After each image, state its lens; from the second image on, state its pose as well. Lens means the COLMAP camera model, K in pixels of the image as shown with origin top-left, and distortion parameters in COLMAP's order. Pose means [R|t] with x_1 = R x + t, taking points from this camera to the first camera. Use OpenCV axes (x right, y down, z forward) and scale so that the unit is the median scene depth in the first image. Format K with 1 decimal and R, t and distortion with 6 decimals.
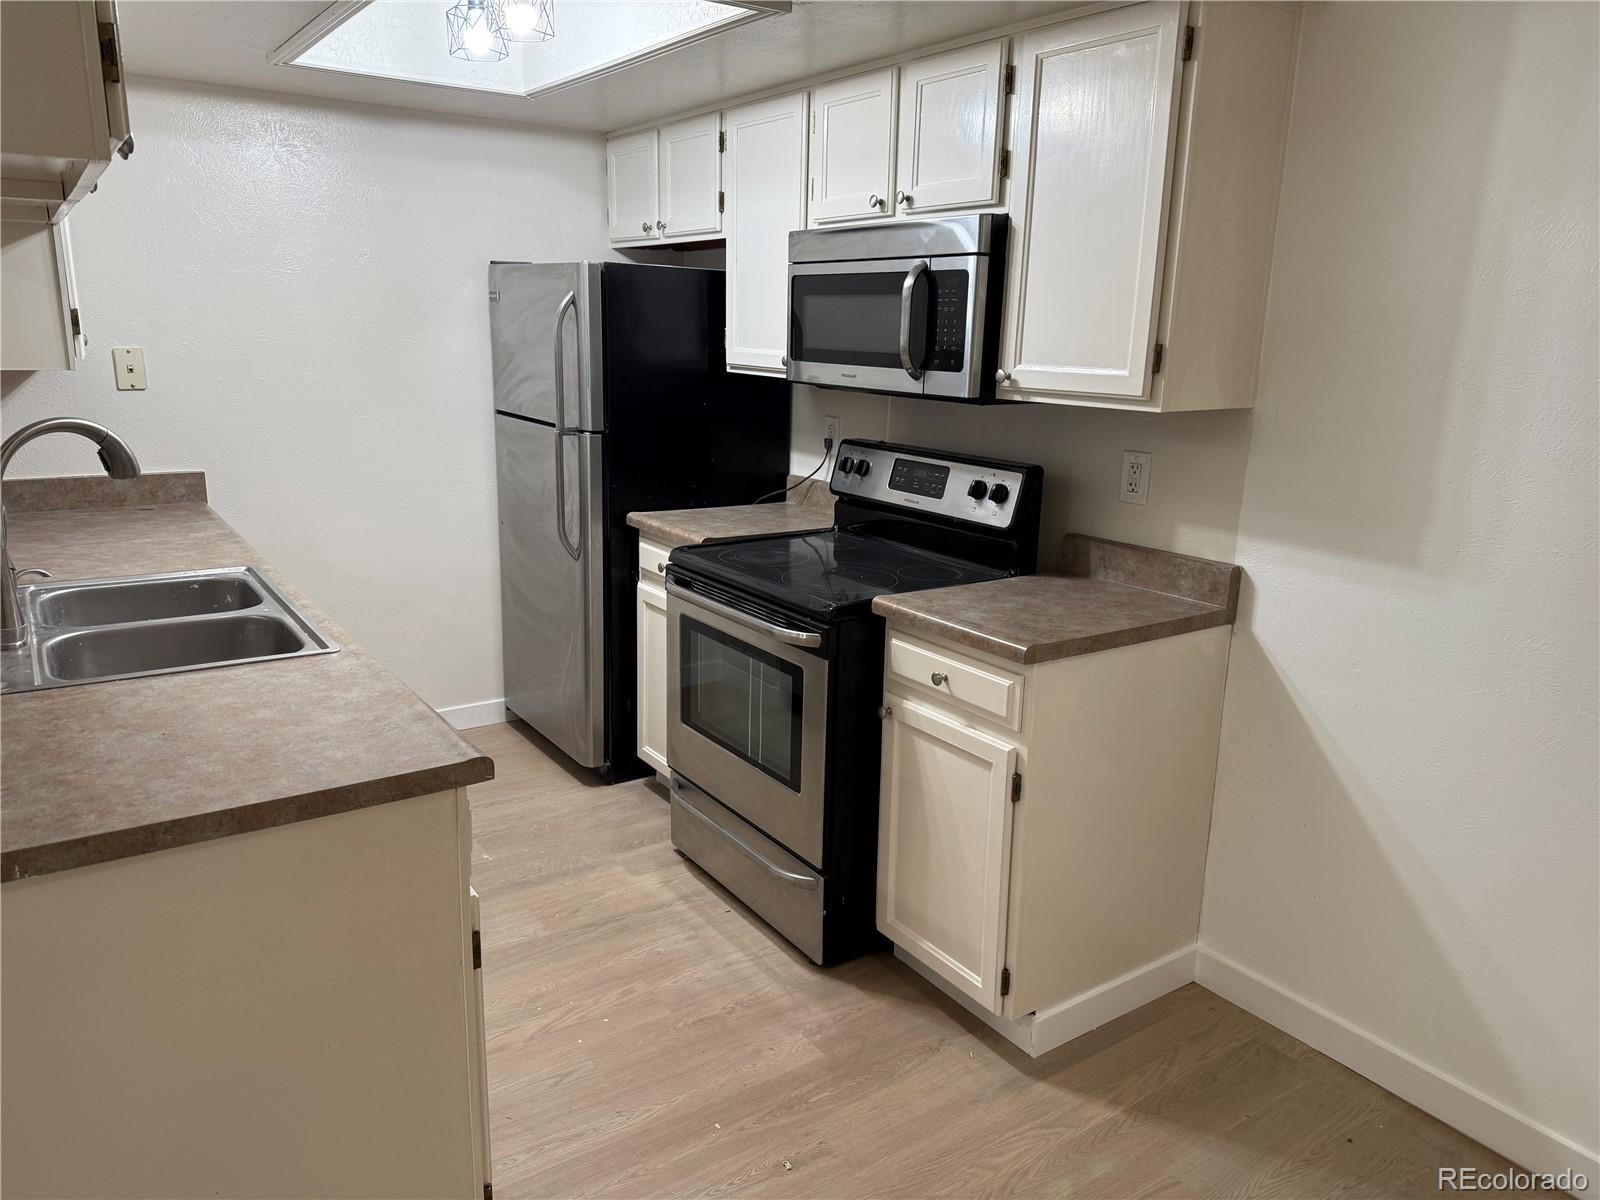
lens RADIAL K [[1102.7, 0, 792.4], [0, 1102.7, 597.1], [0, 0, 1]] dist [0.131855, -0.198631]
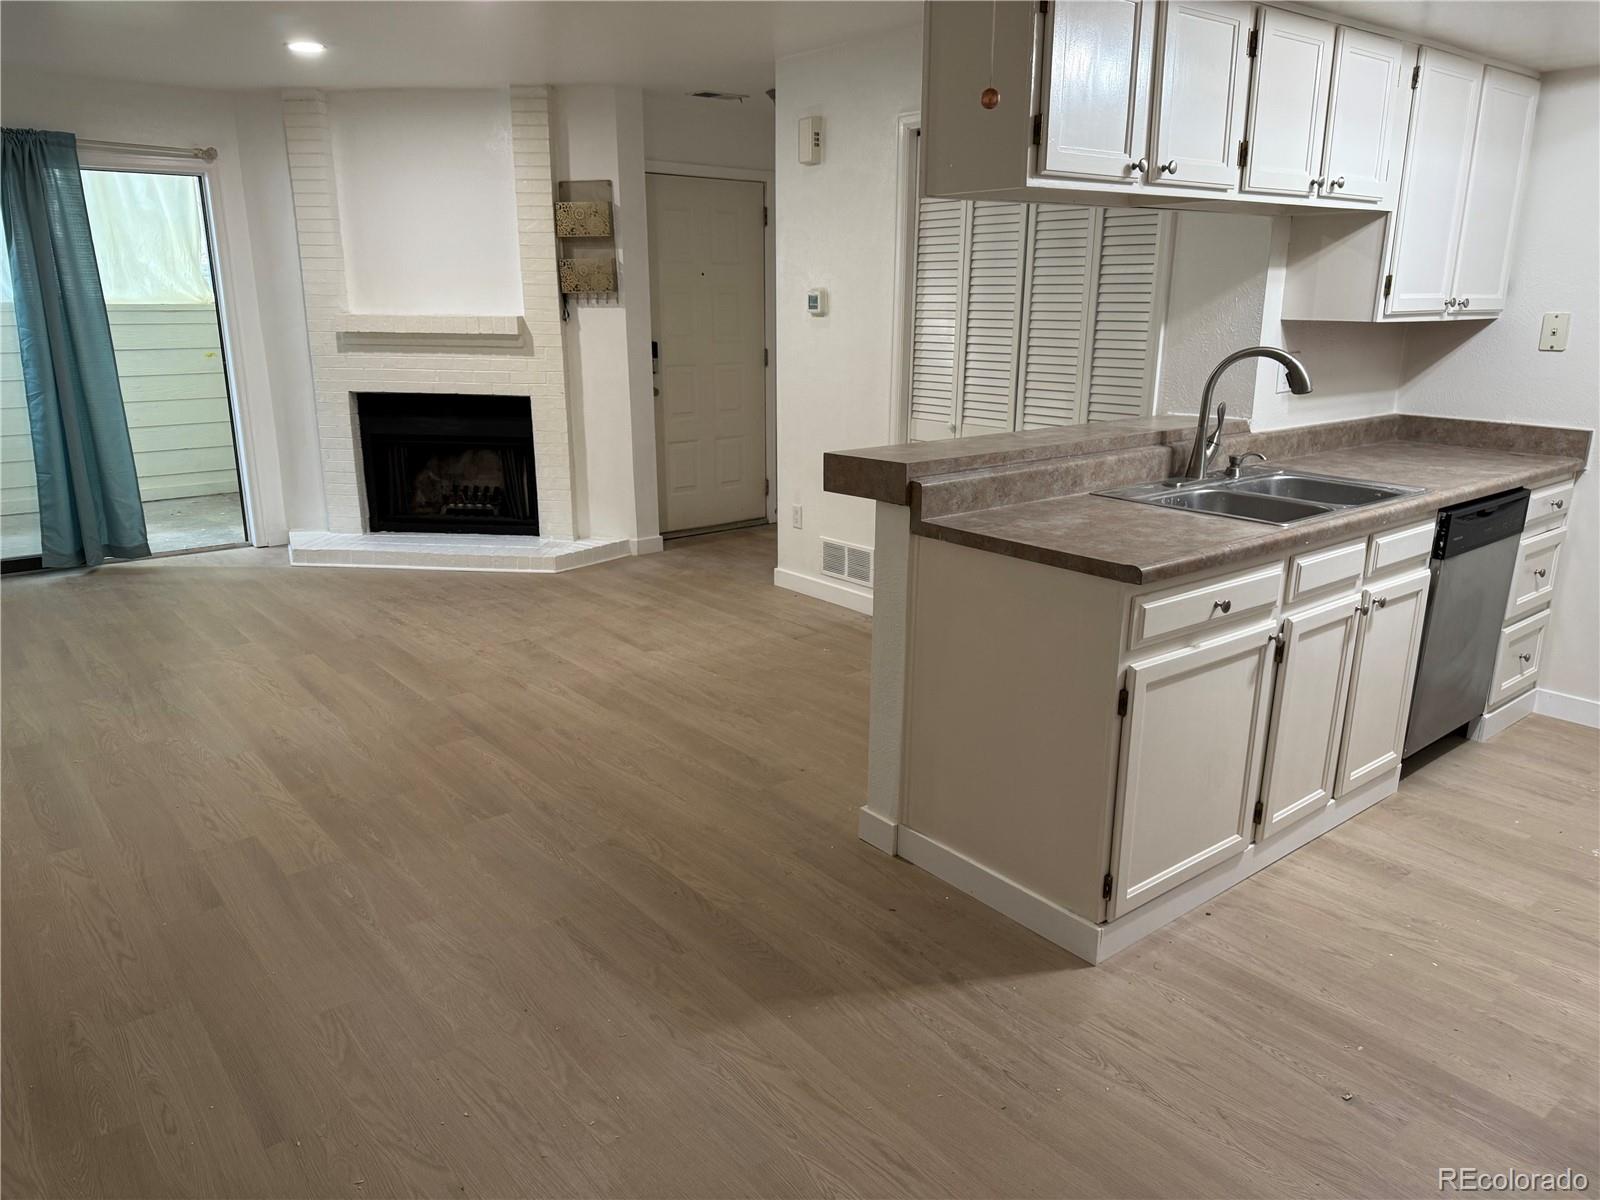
lens RADIAL K [[1102.7, 0, 792.4], [0, 1102.7, 597.1], [0, 0, 1]] dist [0.131855, -0.198631]
pose [[0.087548, 0.233027, -0.968521, 0.663948], [-0.237703, 0.949056, 0.206857, -0.004158], [0.967385, 0.212110, 0.138479, 0.234107]]
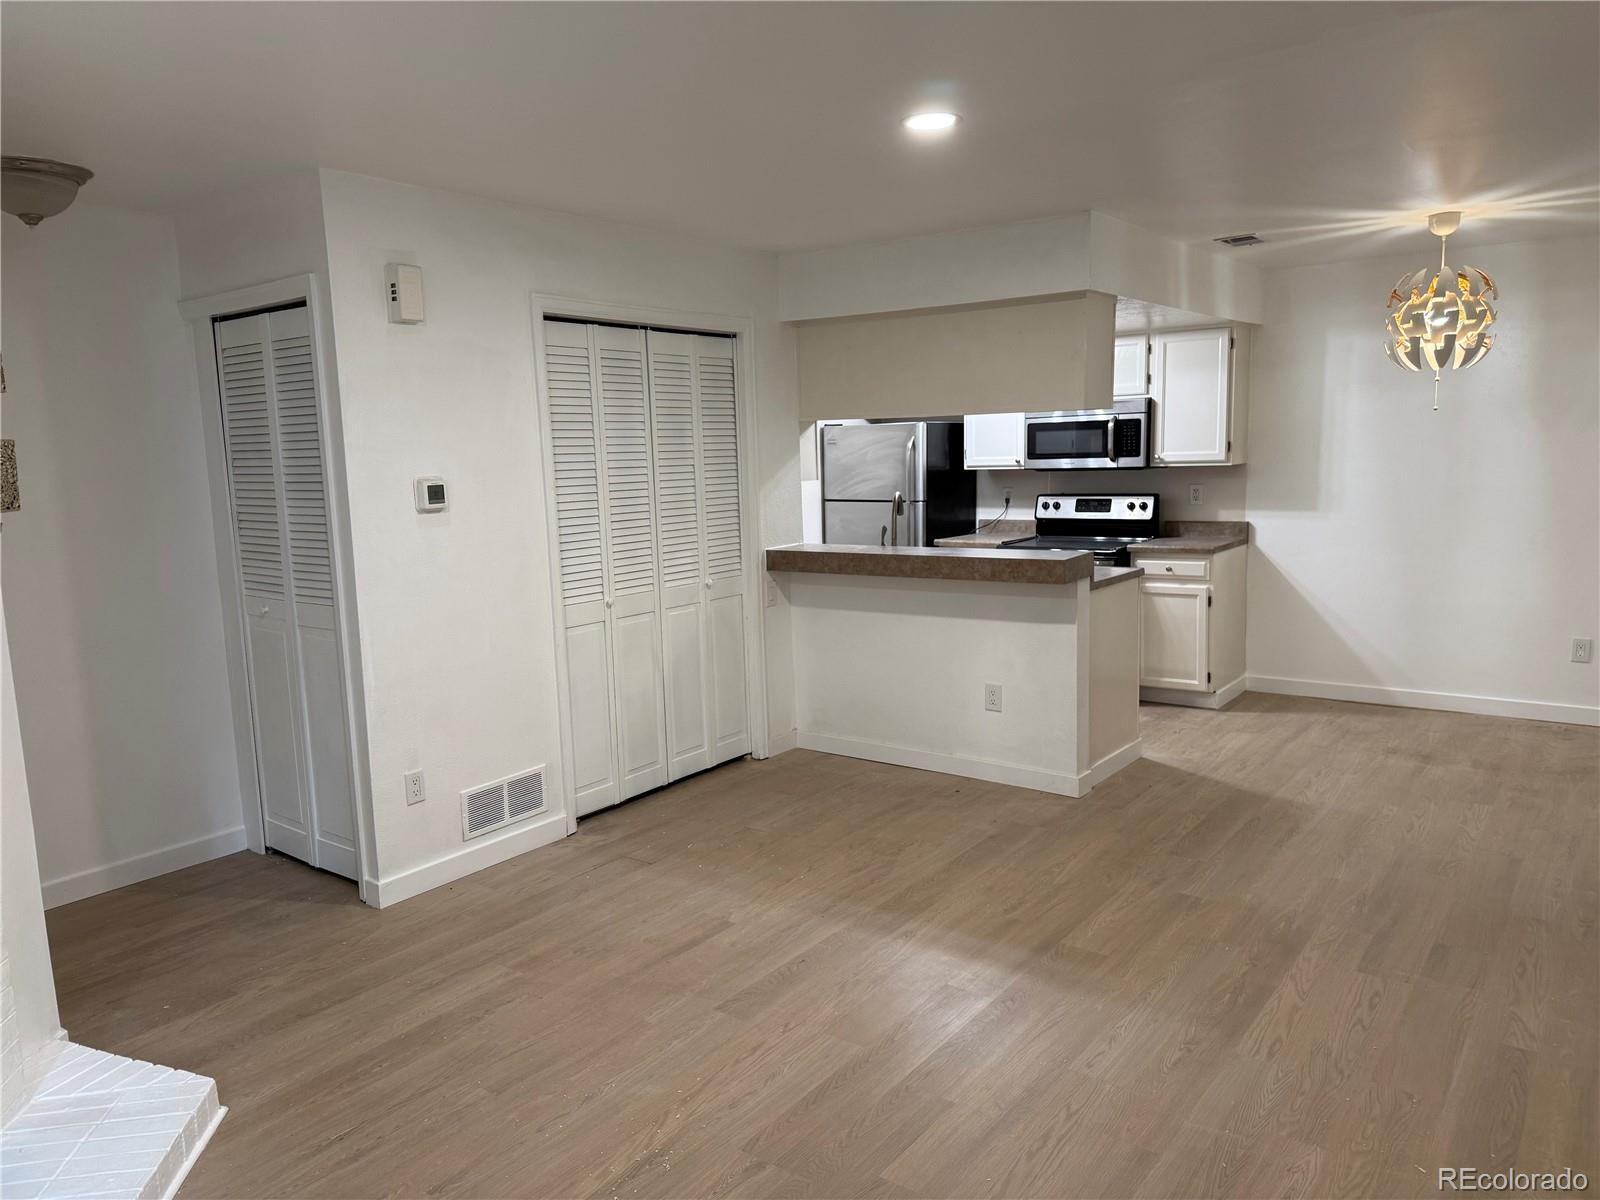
lens RADIAL K [[1102.7, 0, 792.4], [0, 1102.7, 597.1], [0, 0, 1]] dist [0.131855, -0.198631]
pose [[0.945837, -0.097428, 0.309676, -1.459049], [0.129318, 0.988028, -0.084126, 0.232421], [-0.297773, 0.119616, 0.947113, -1.176818]]
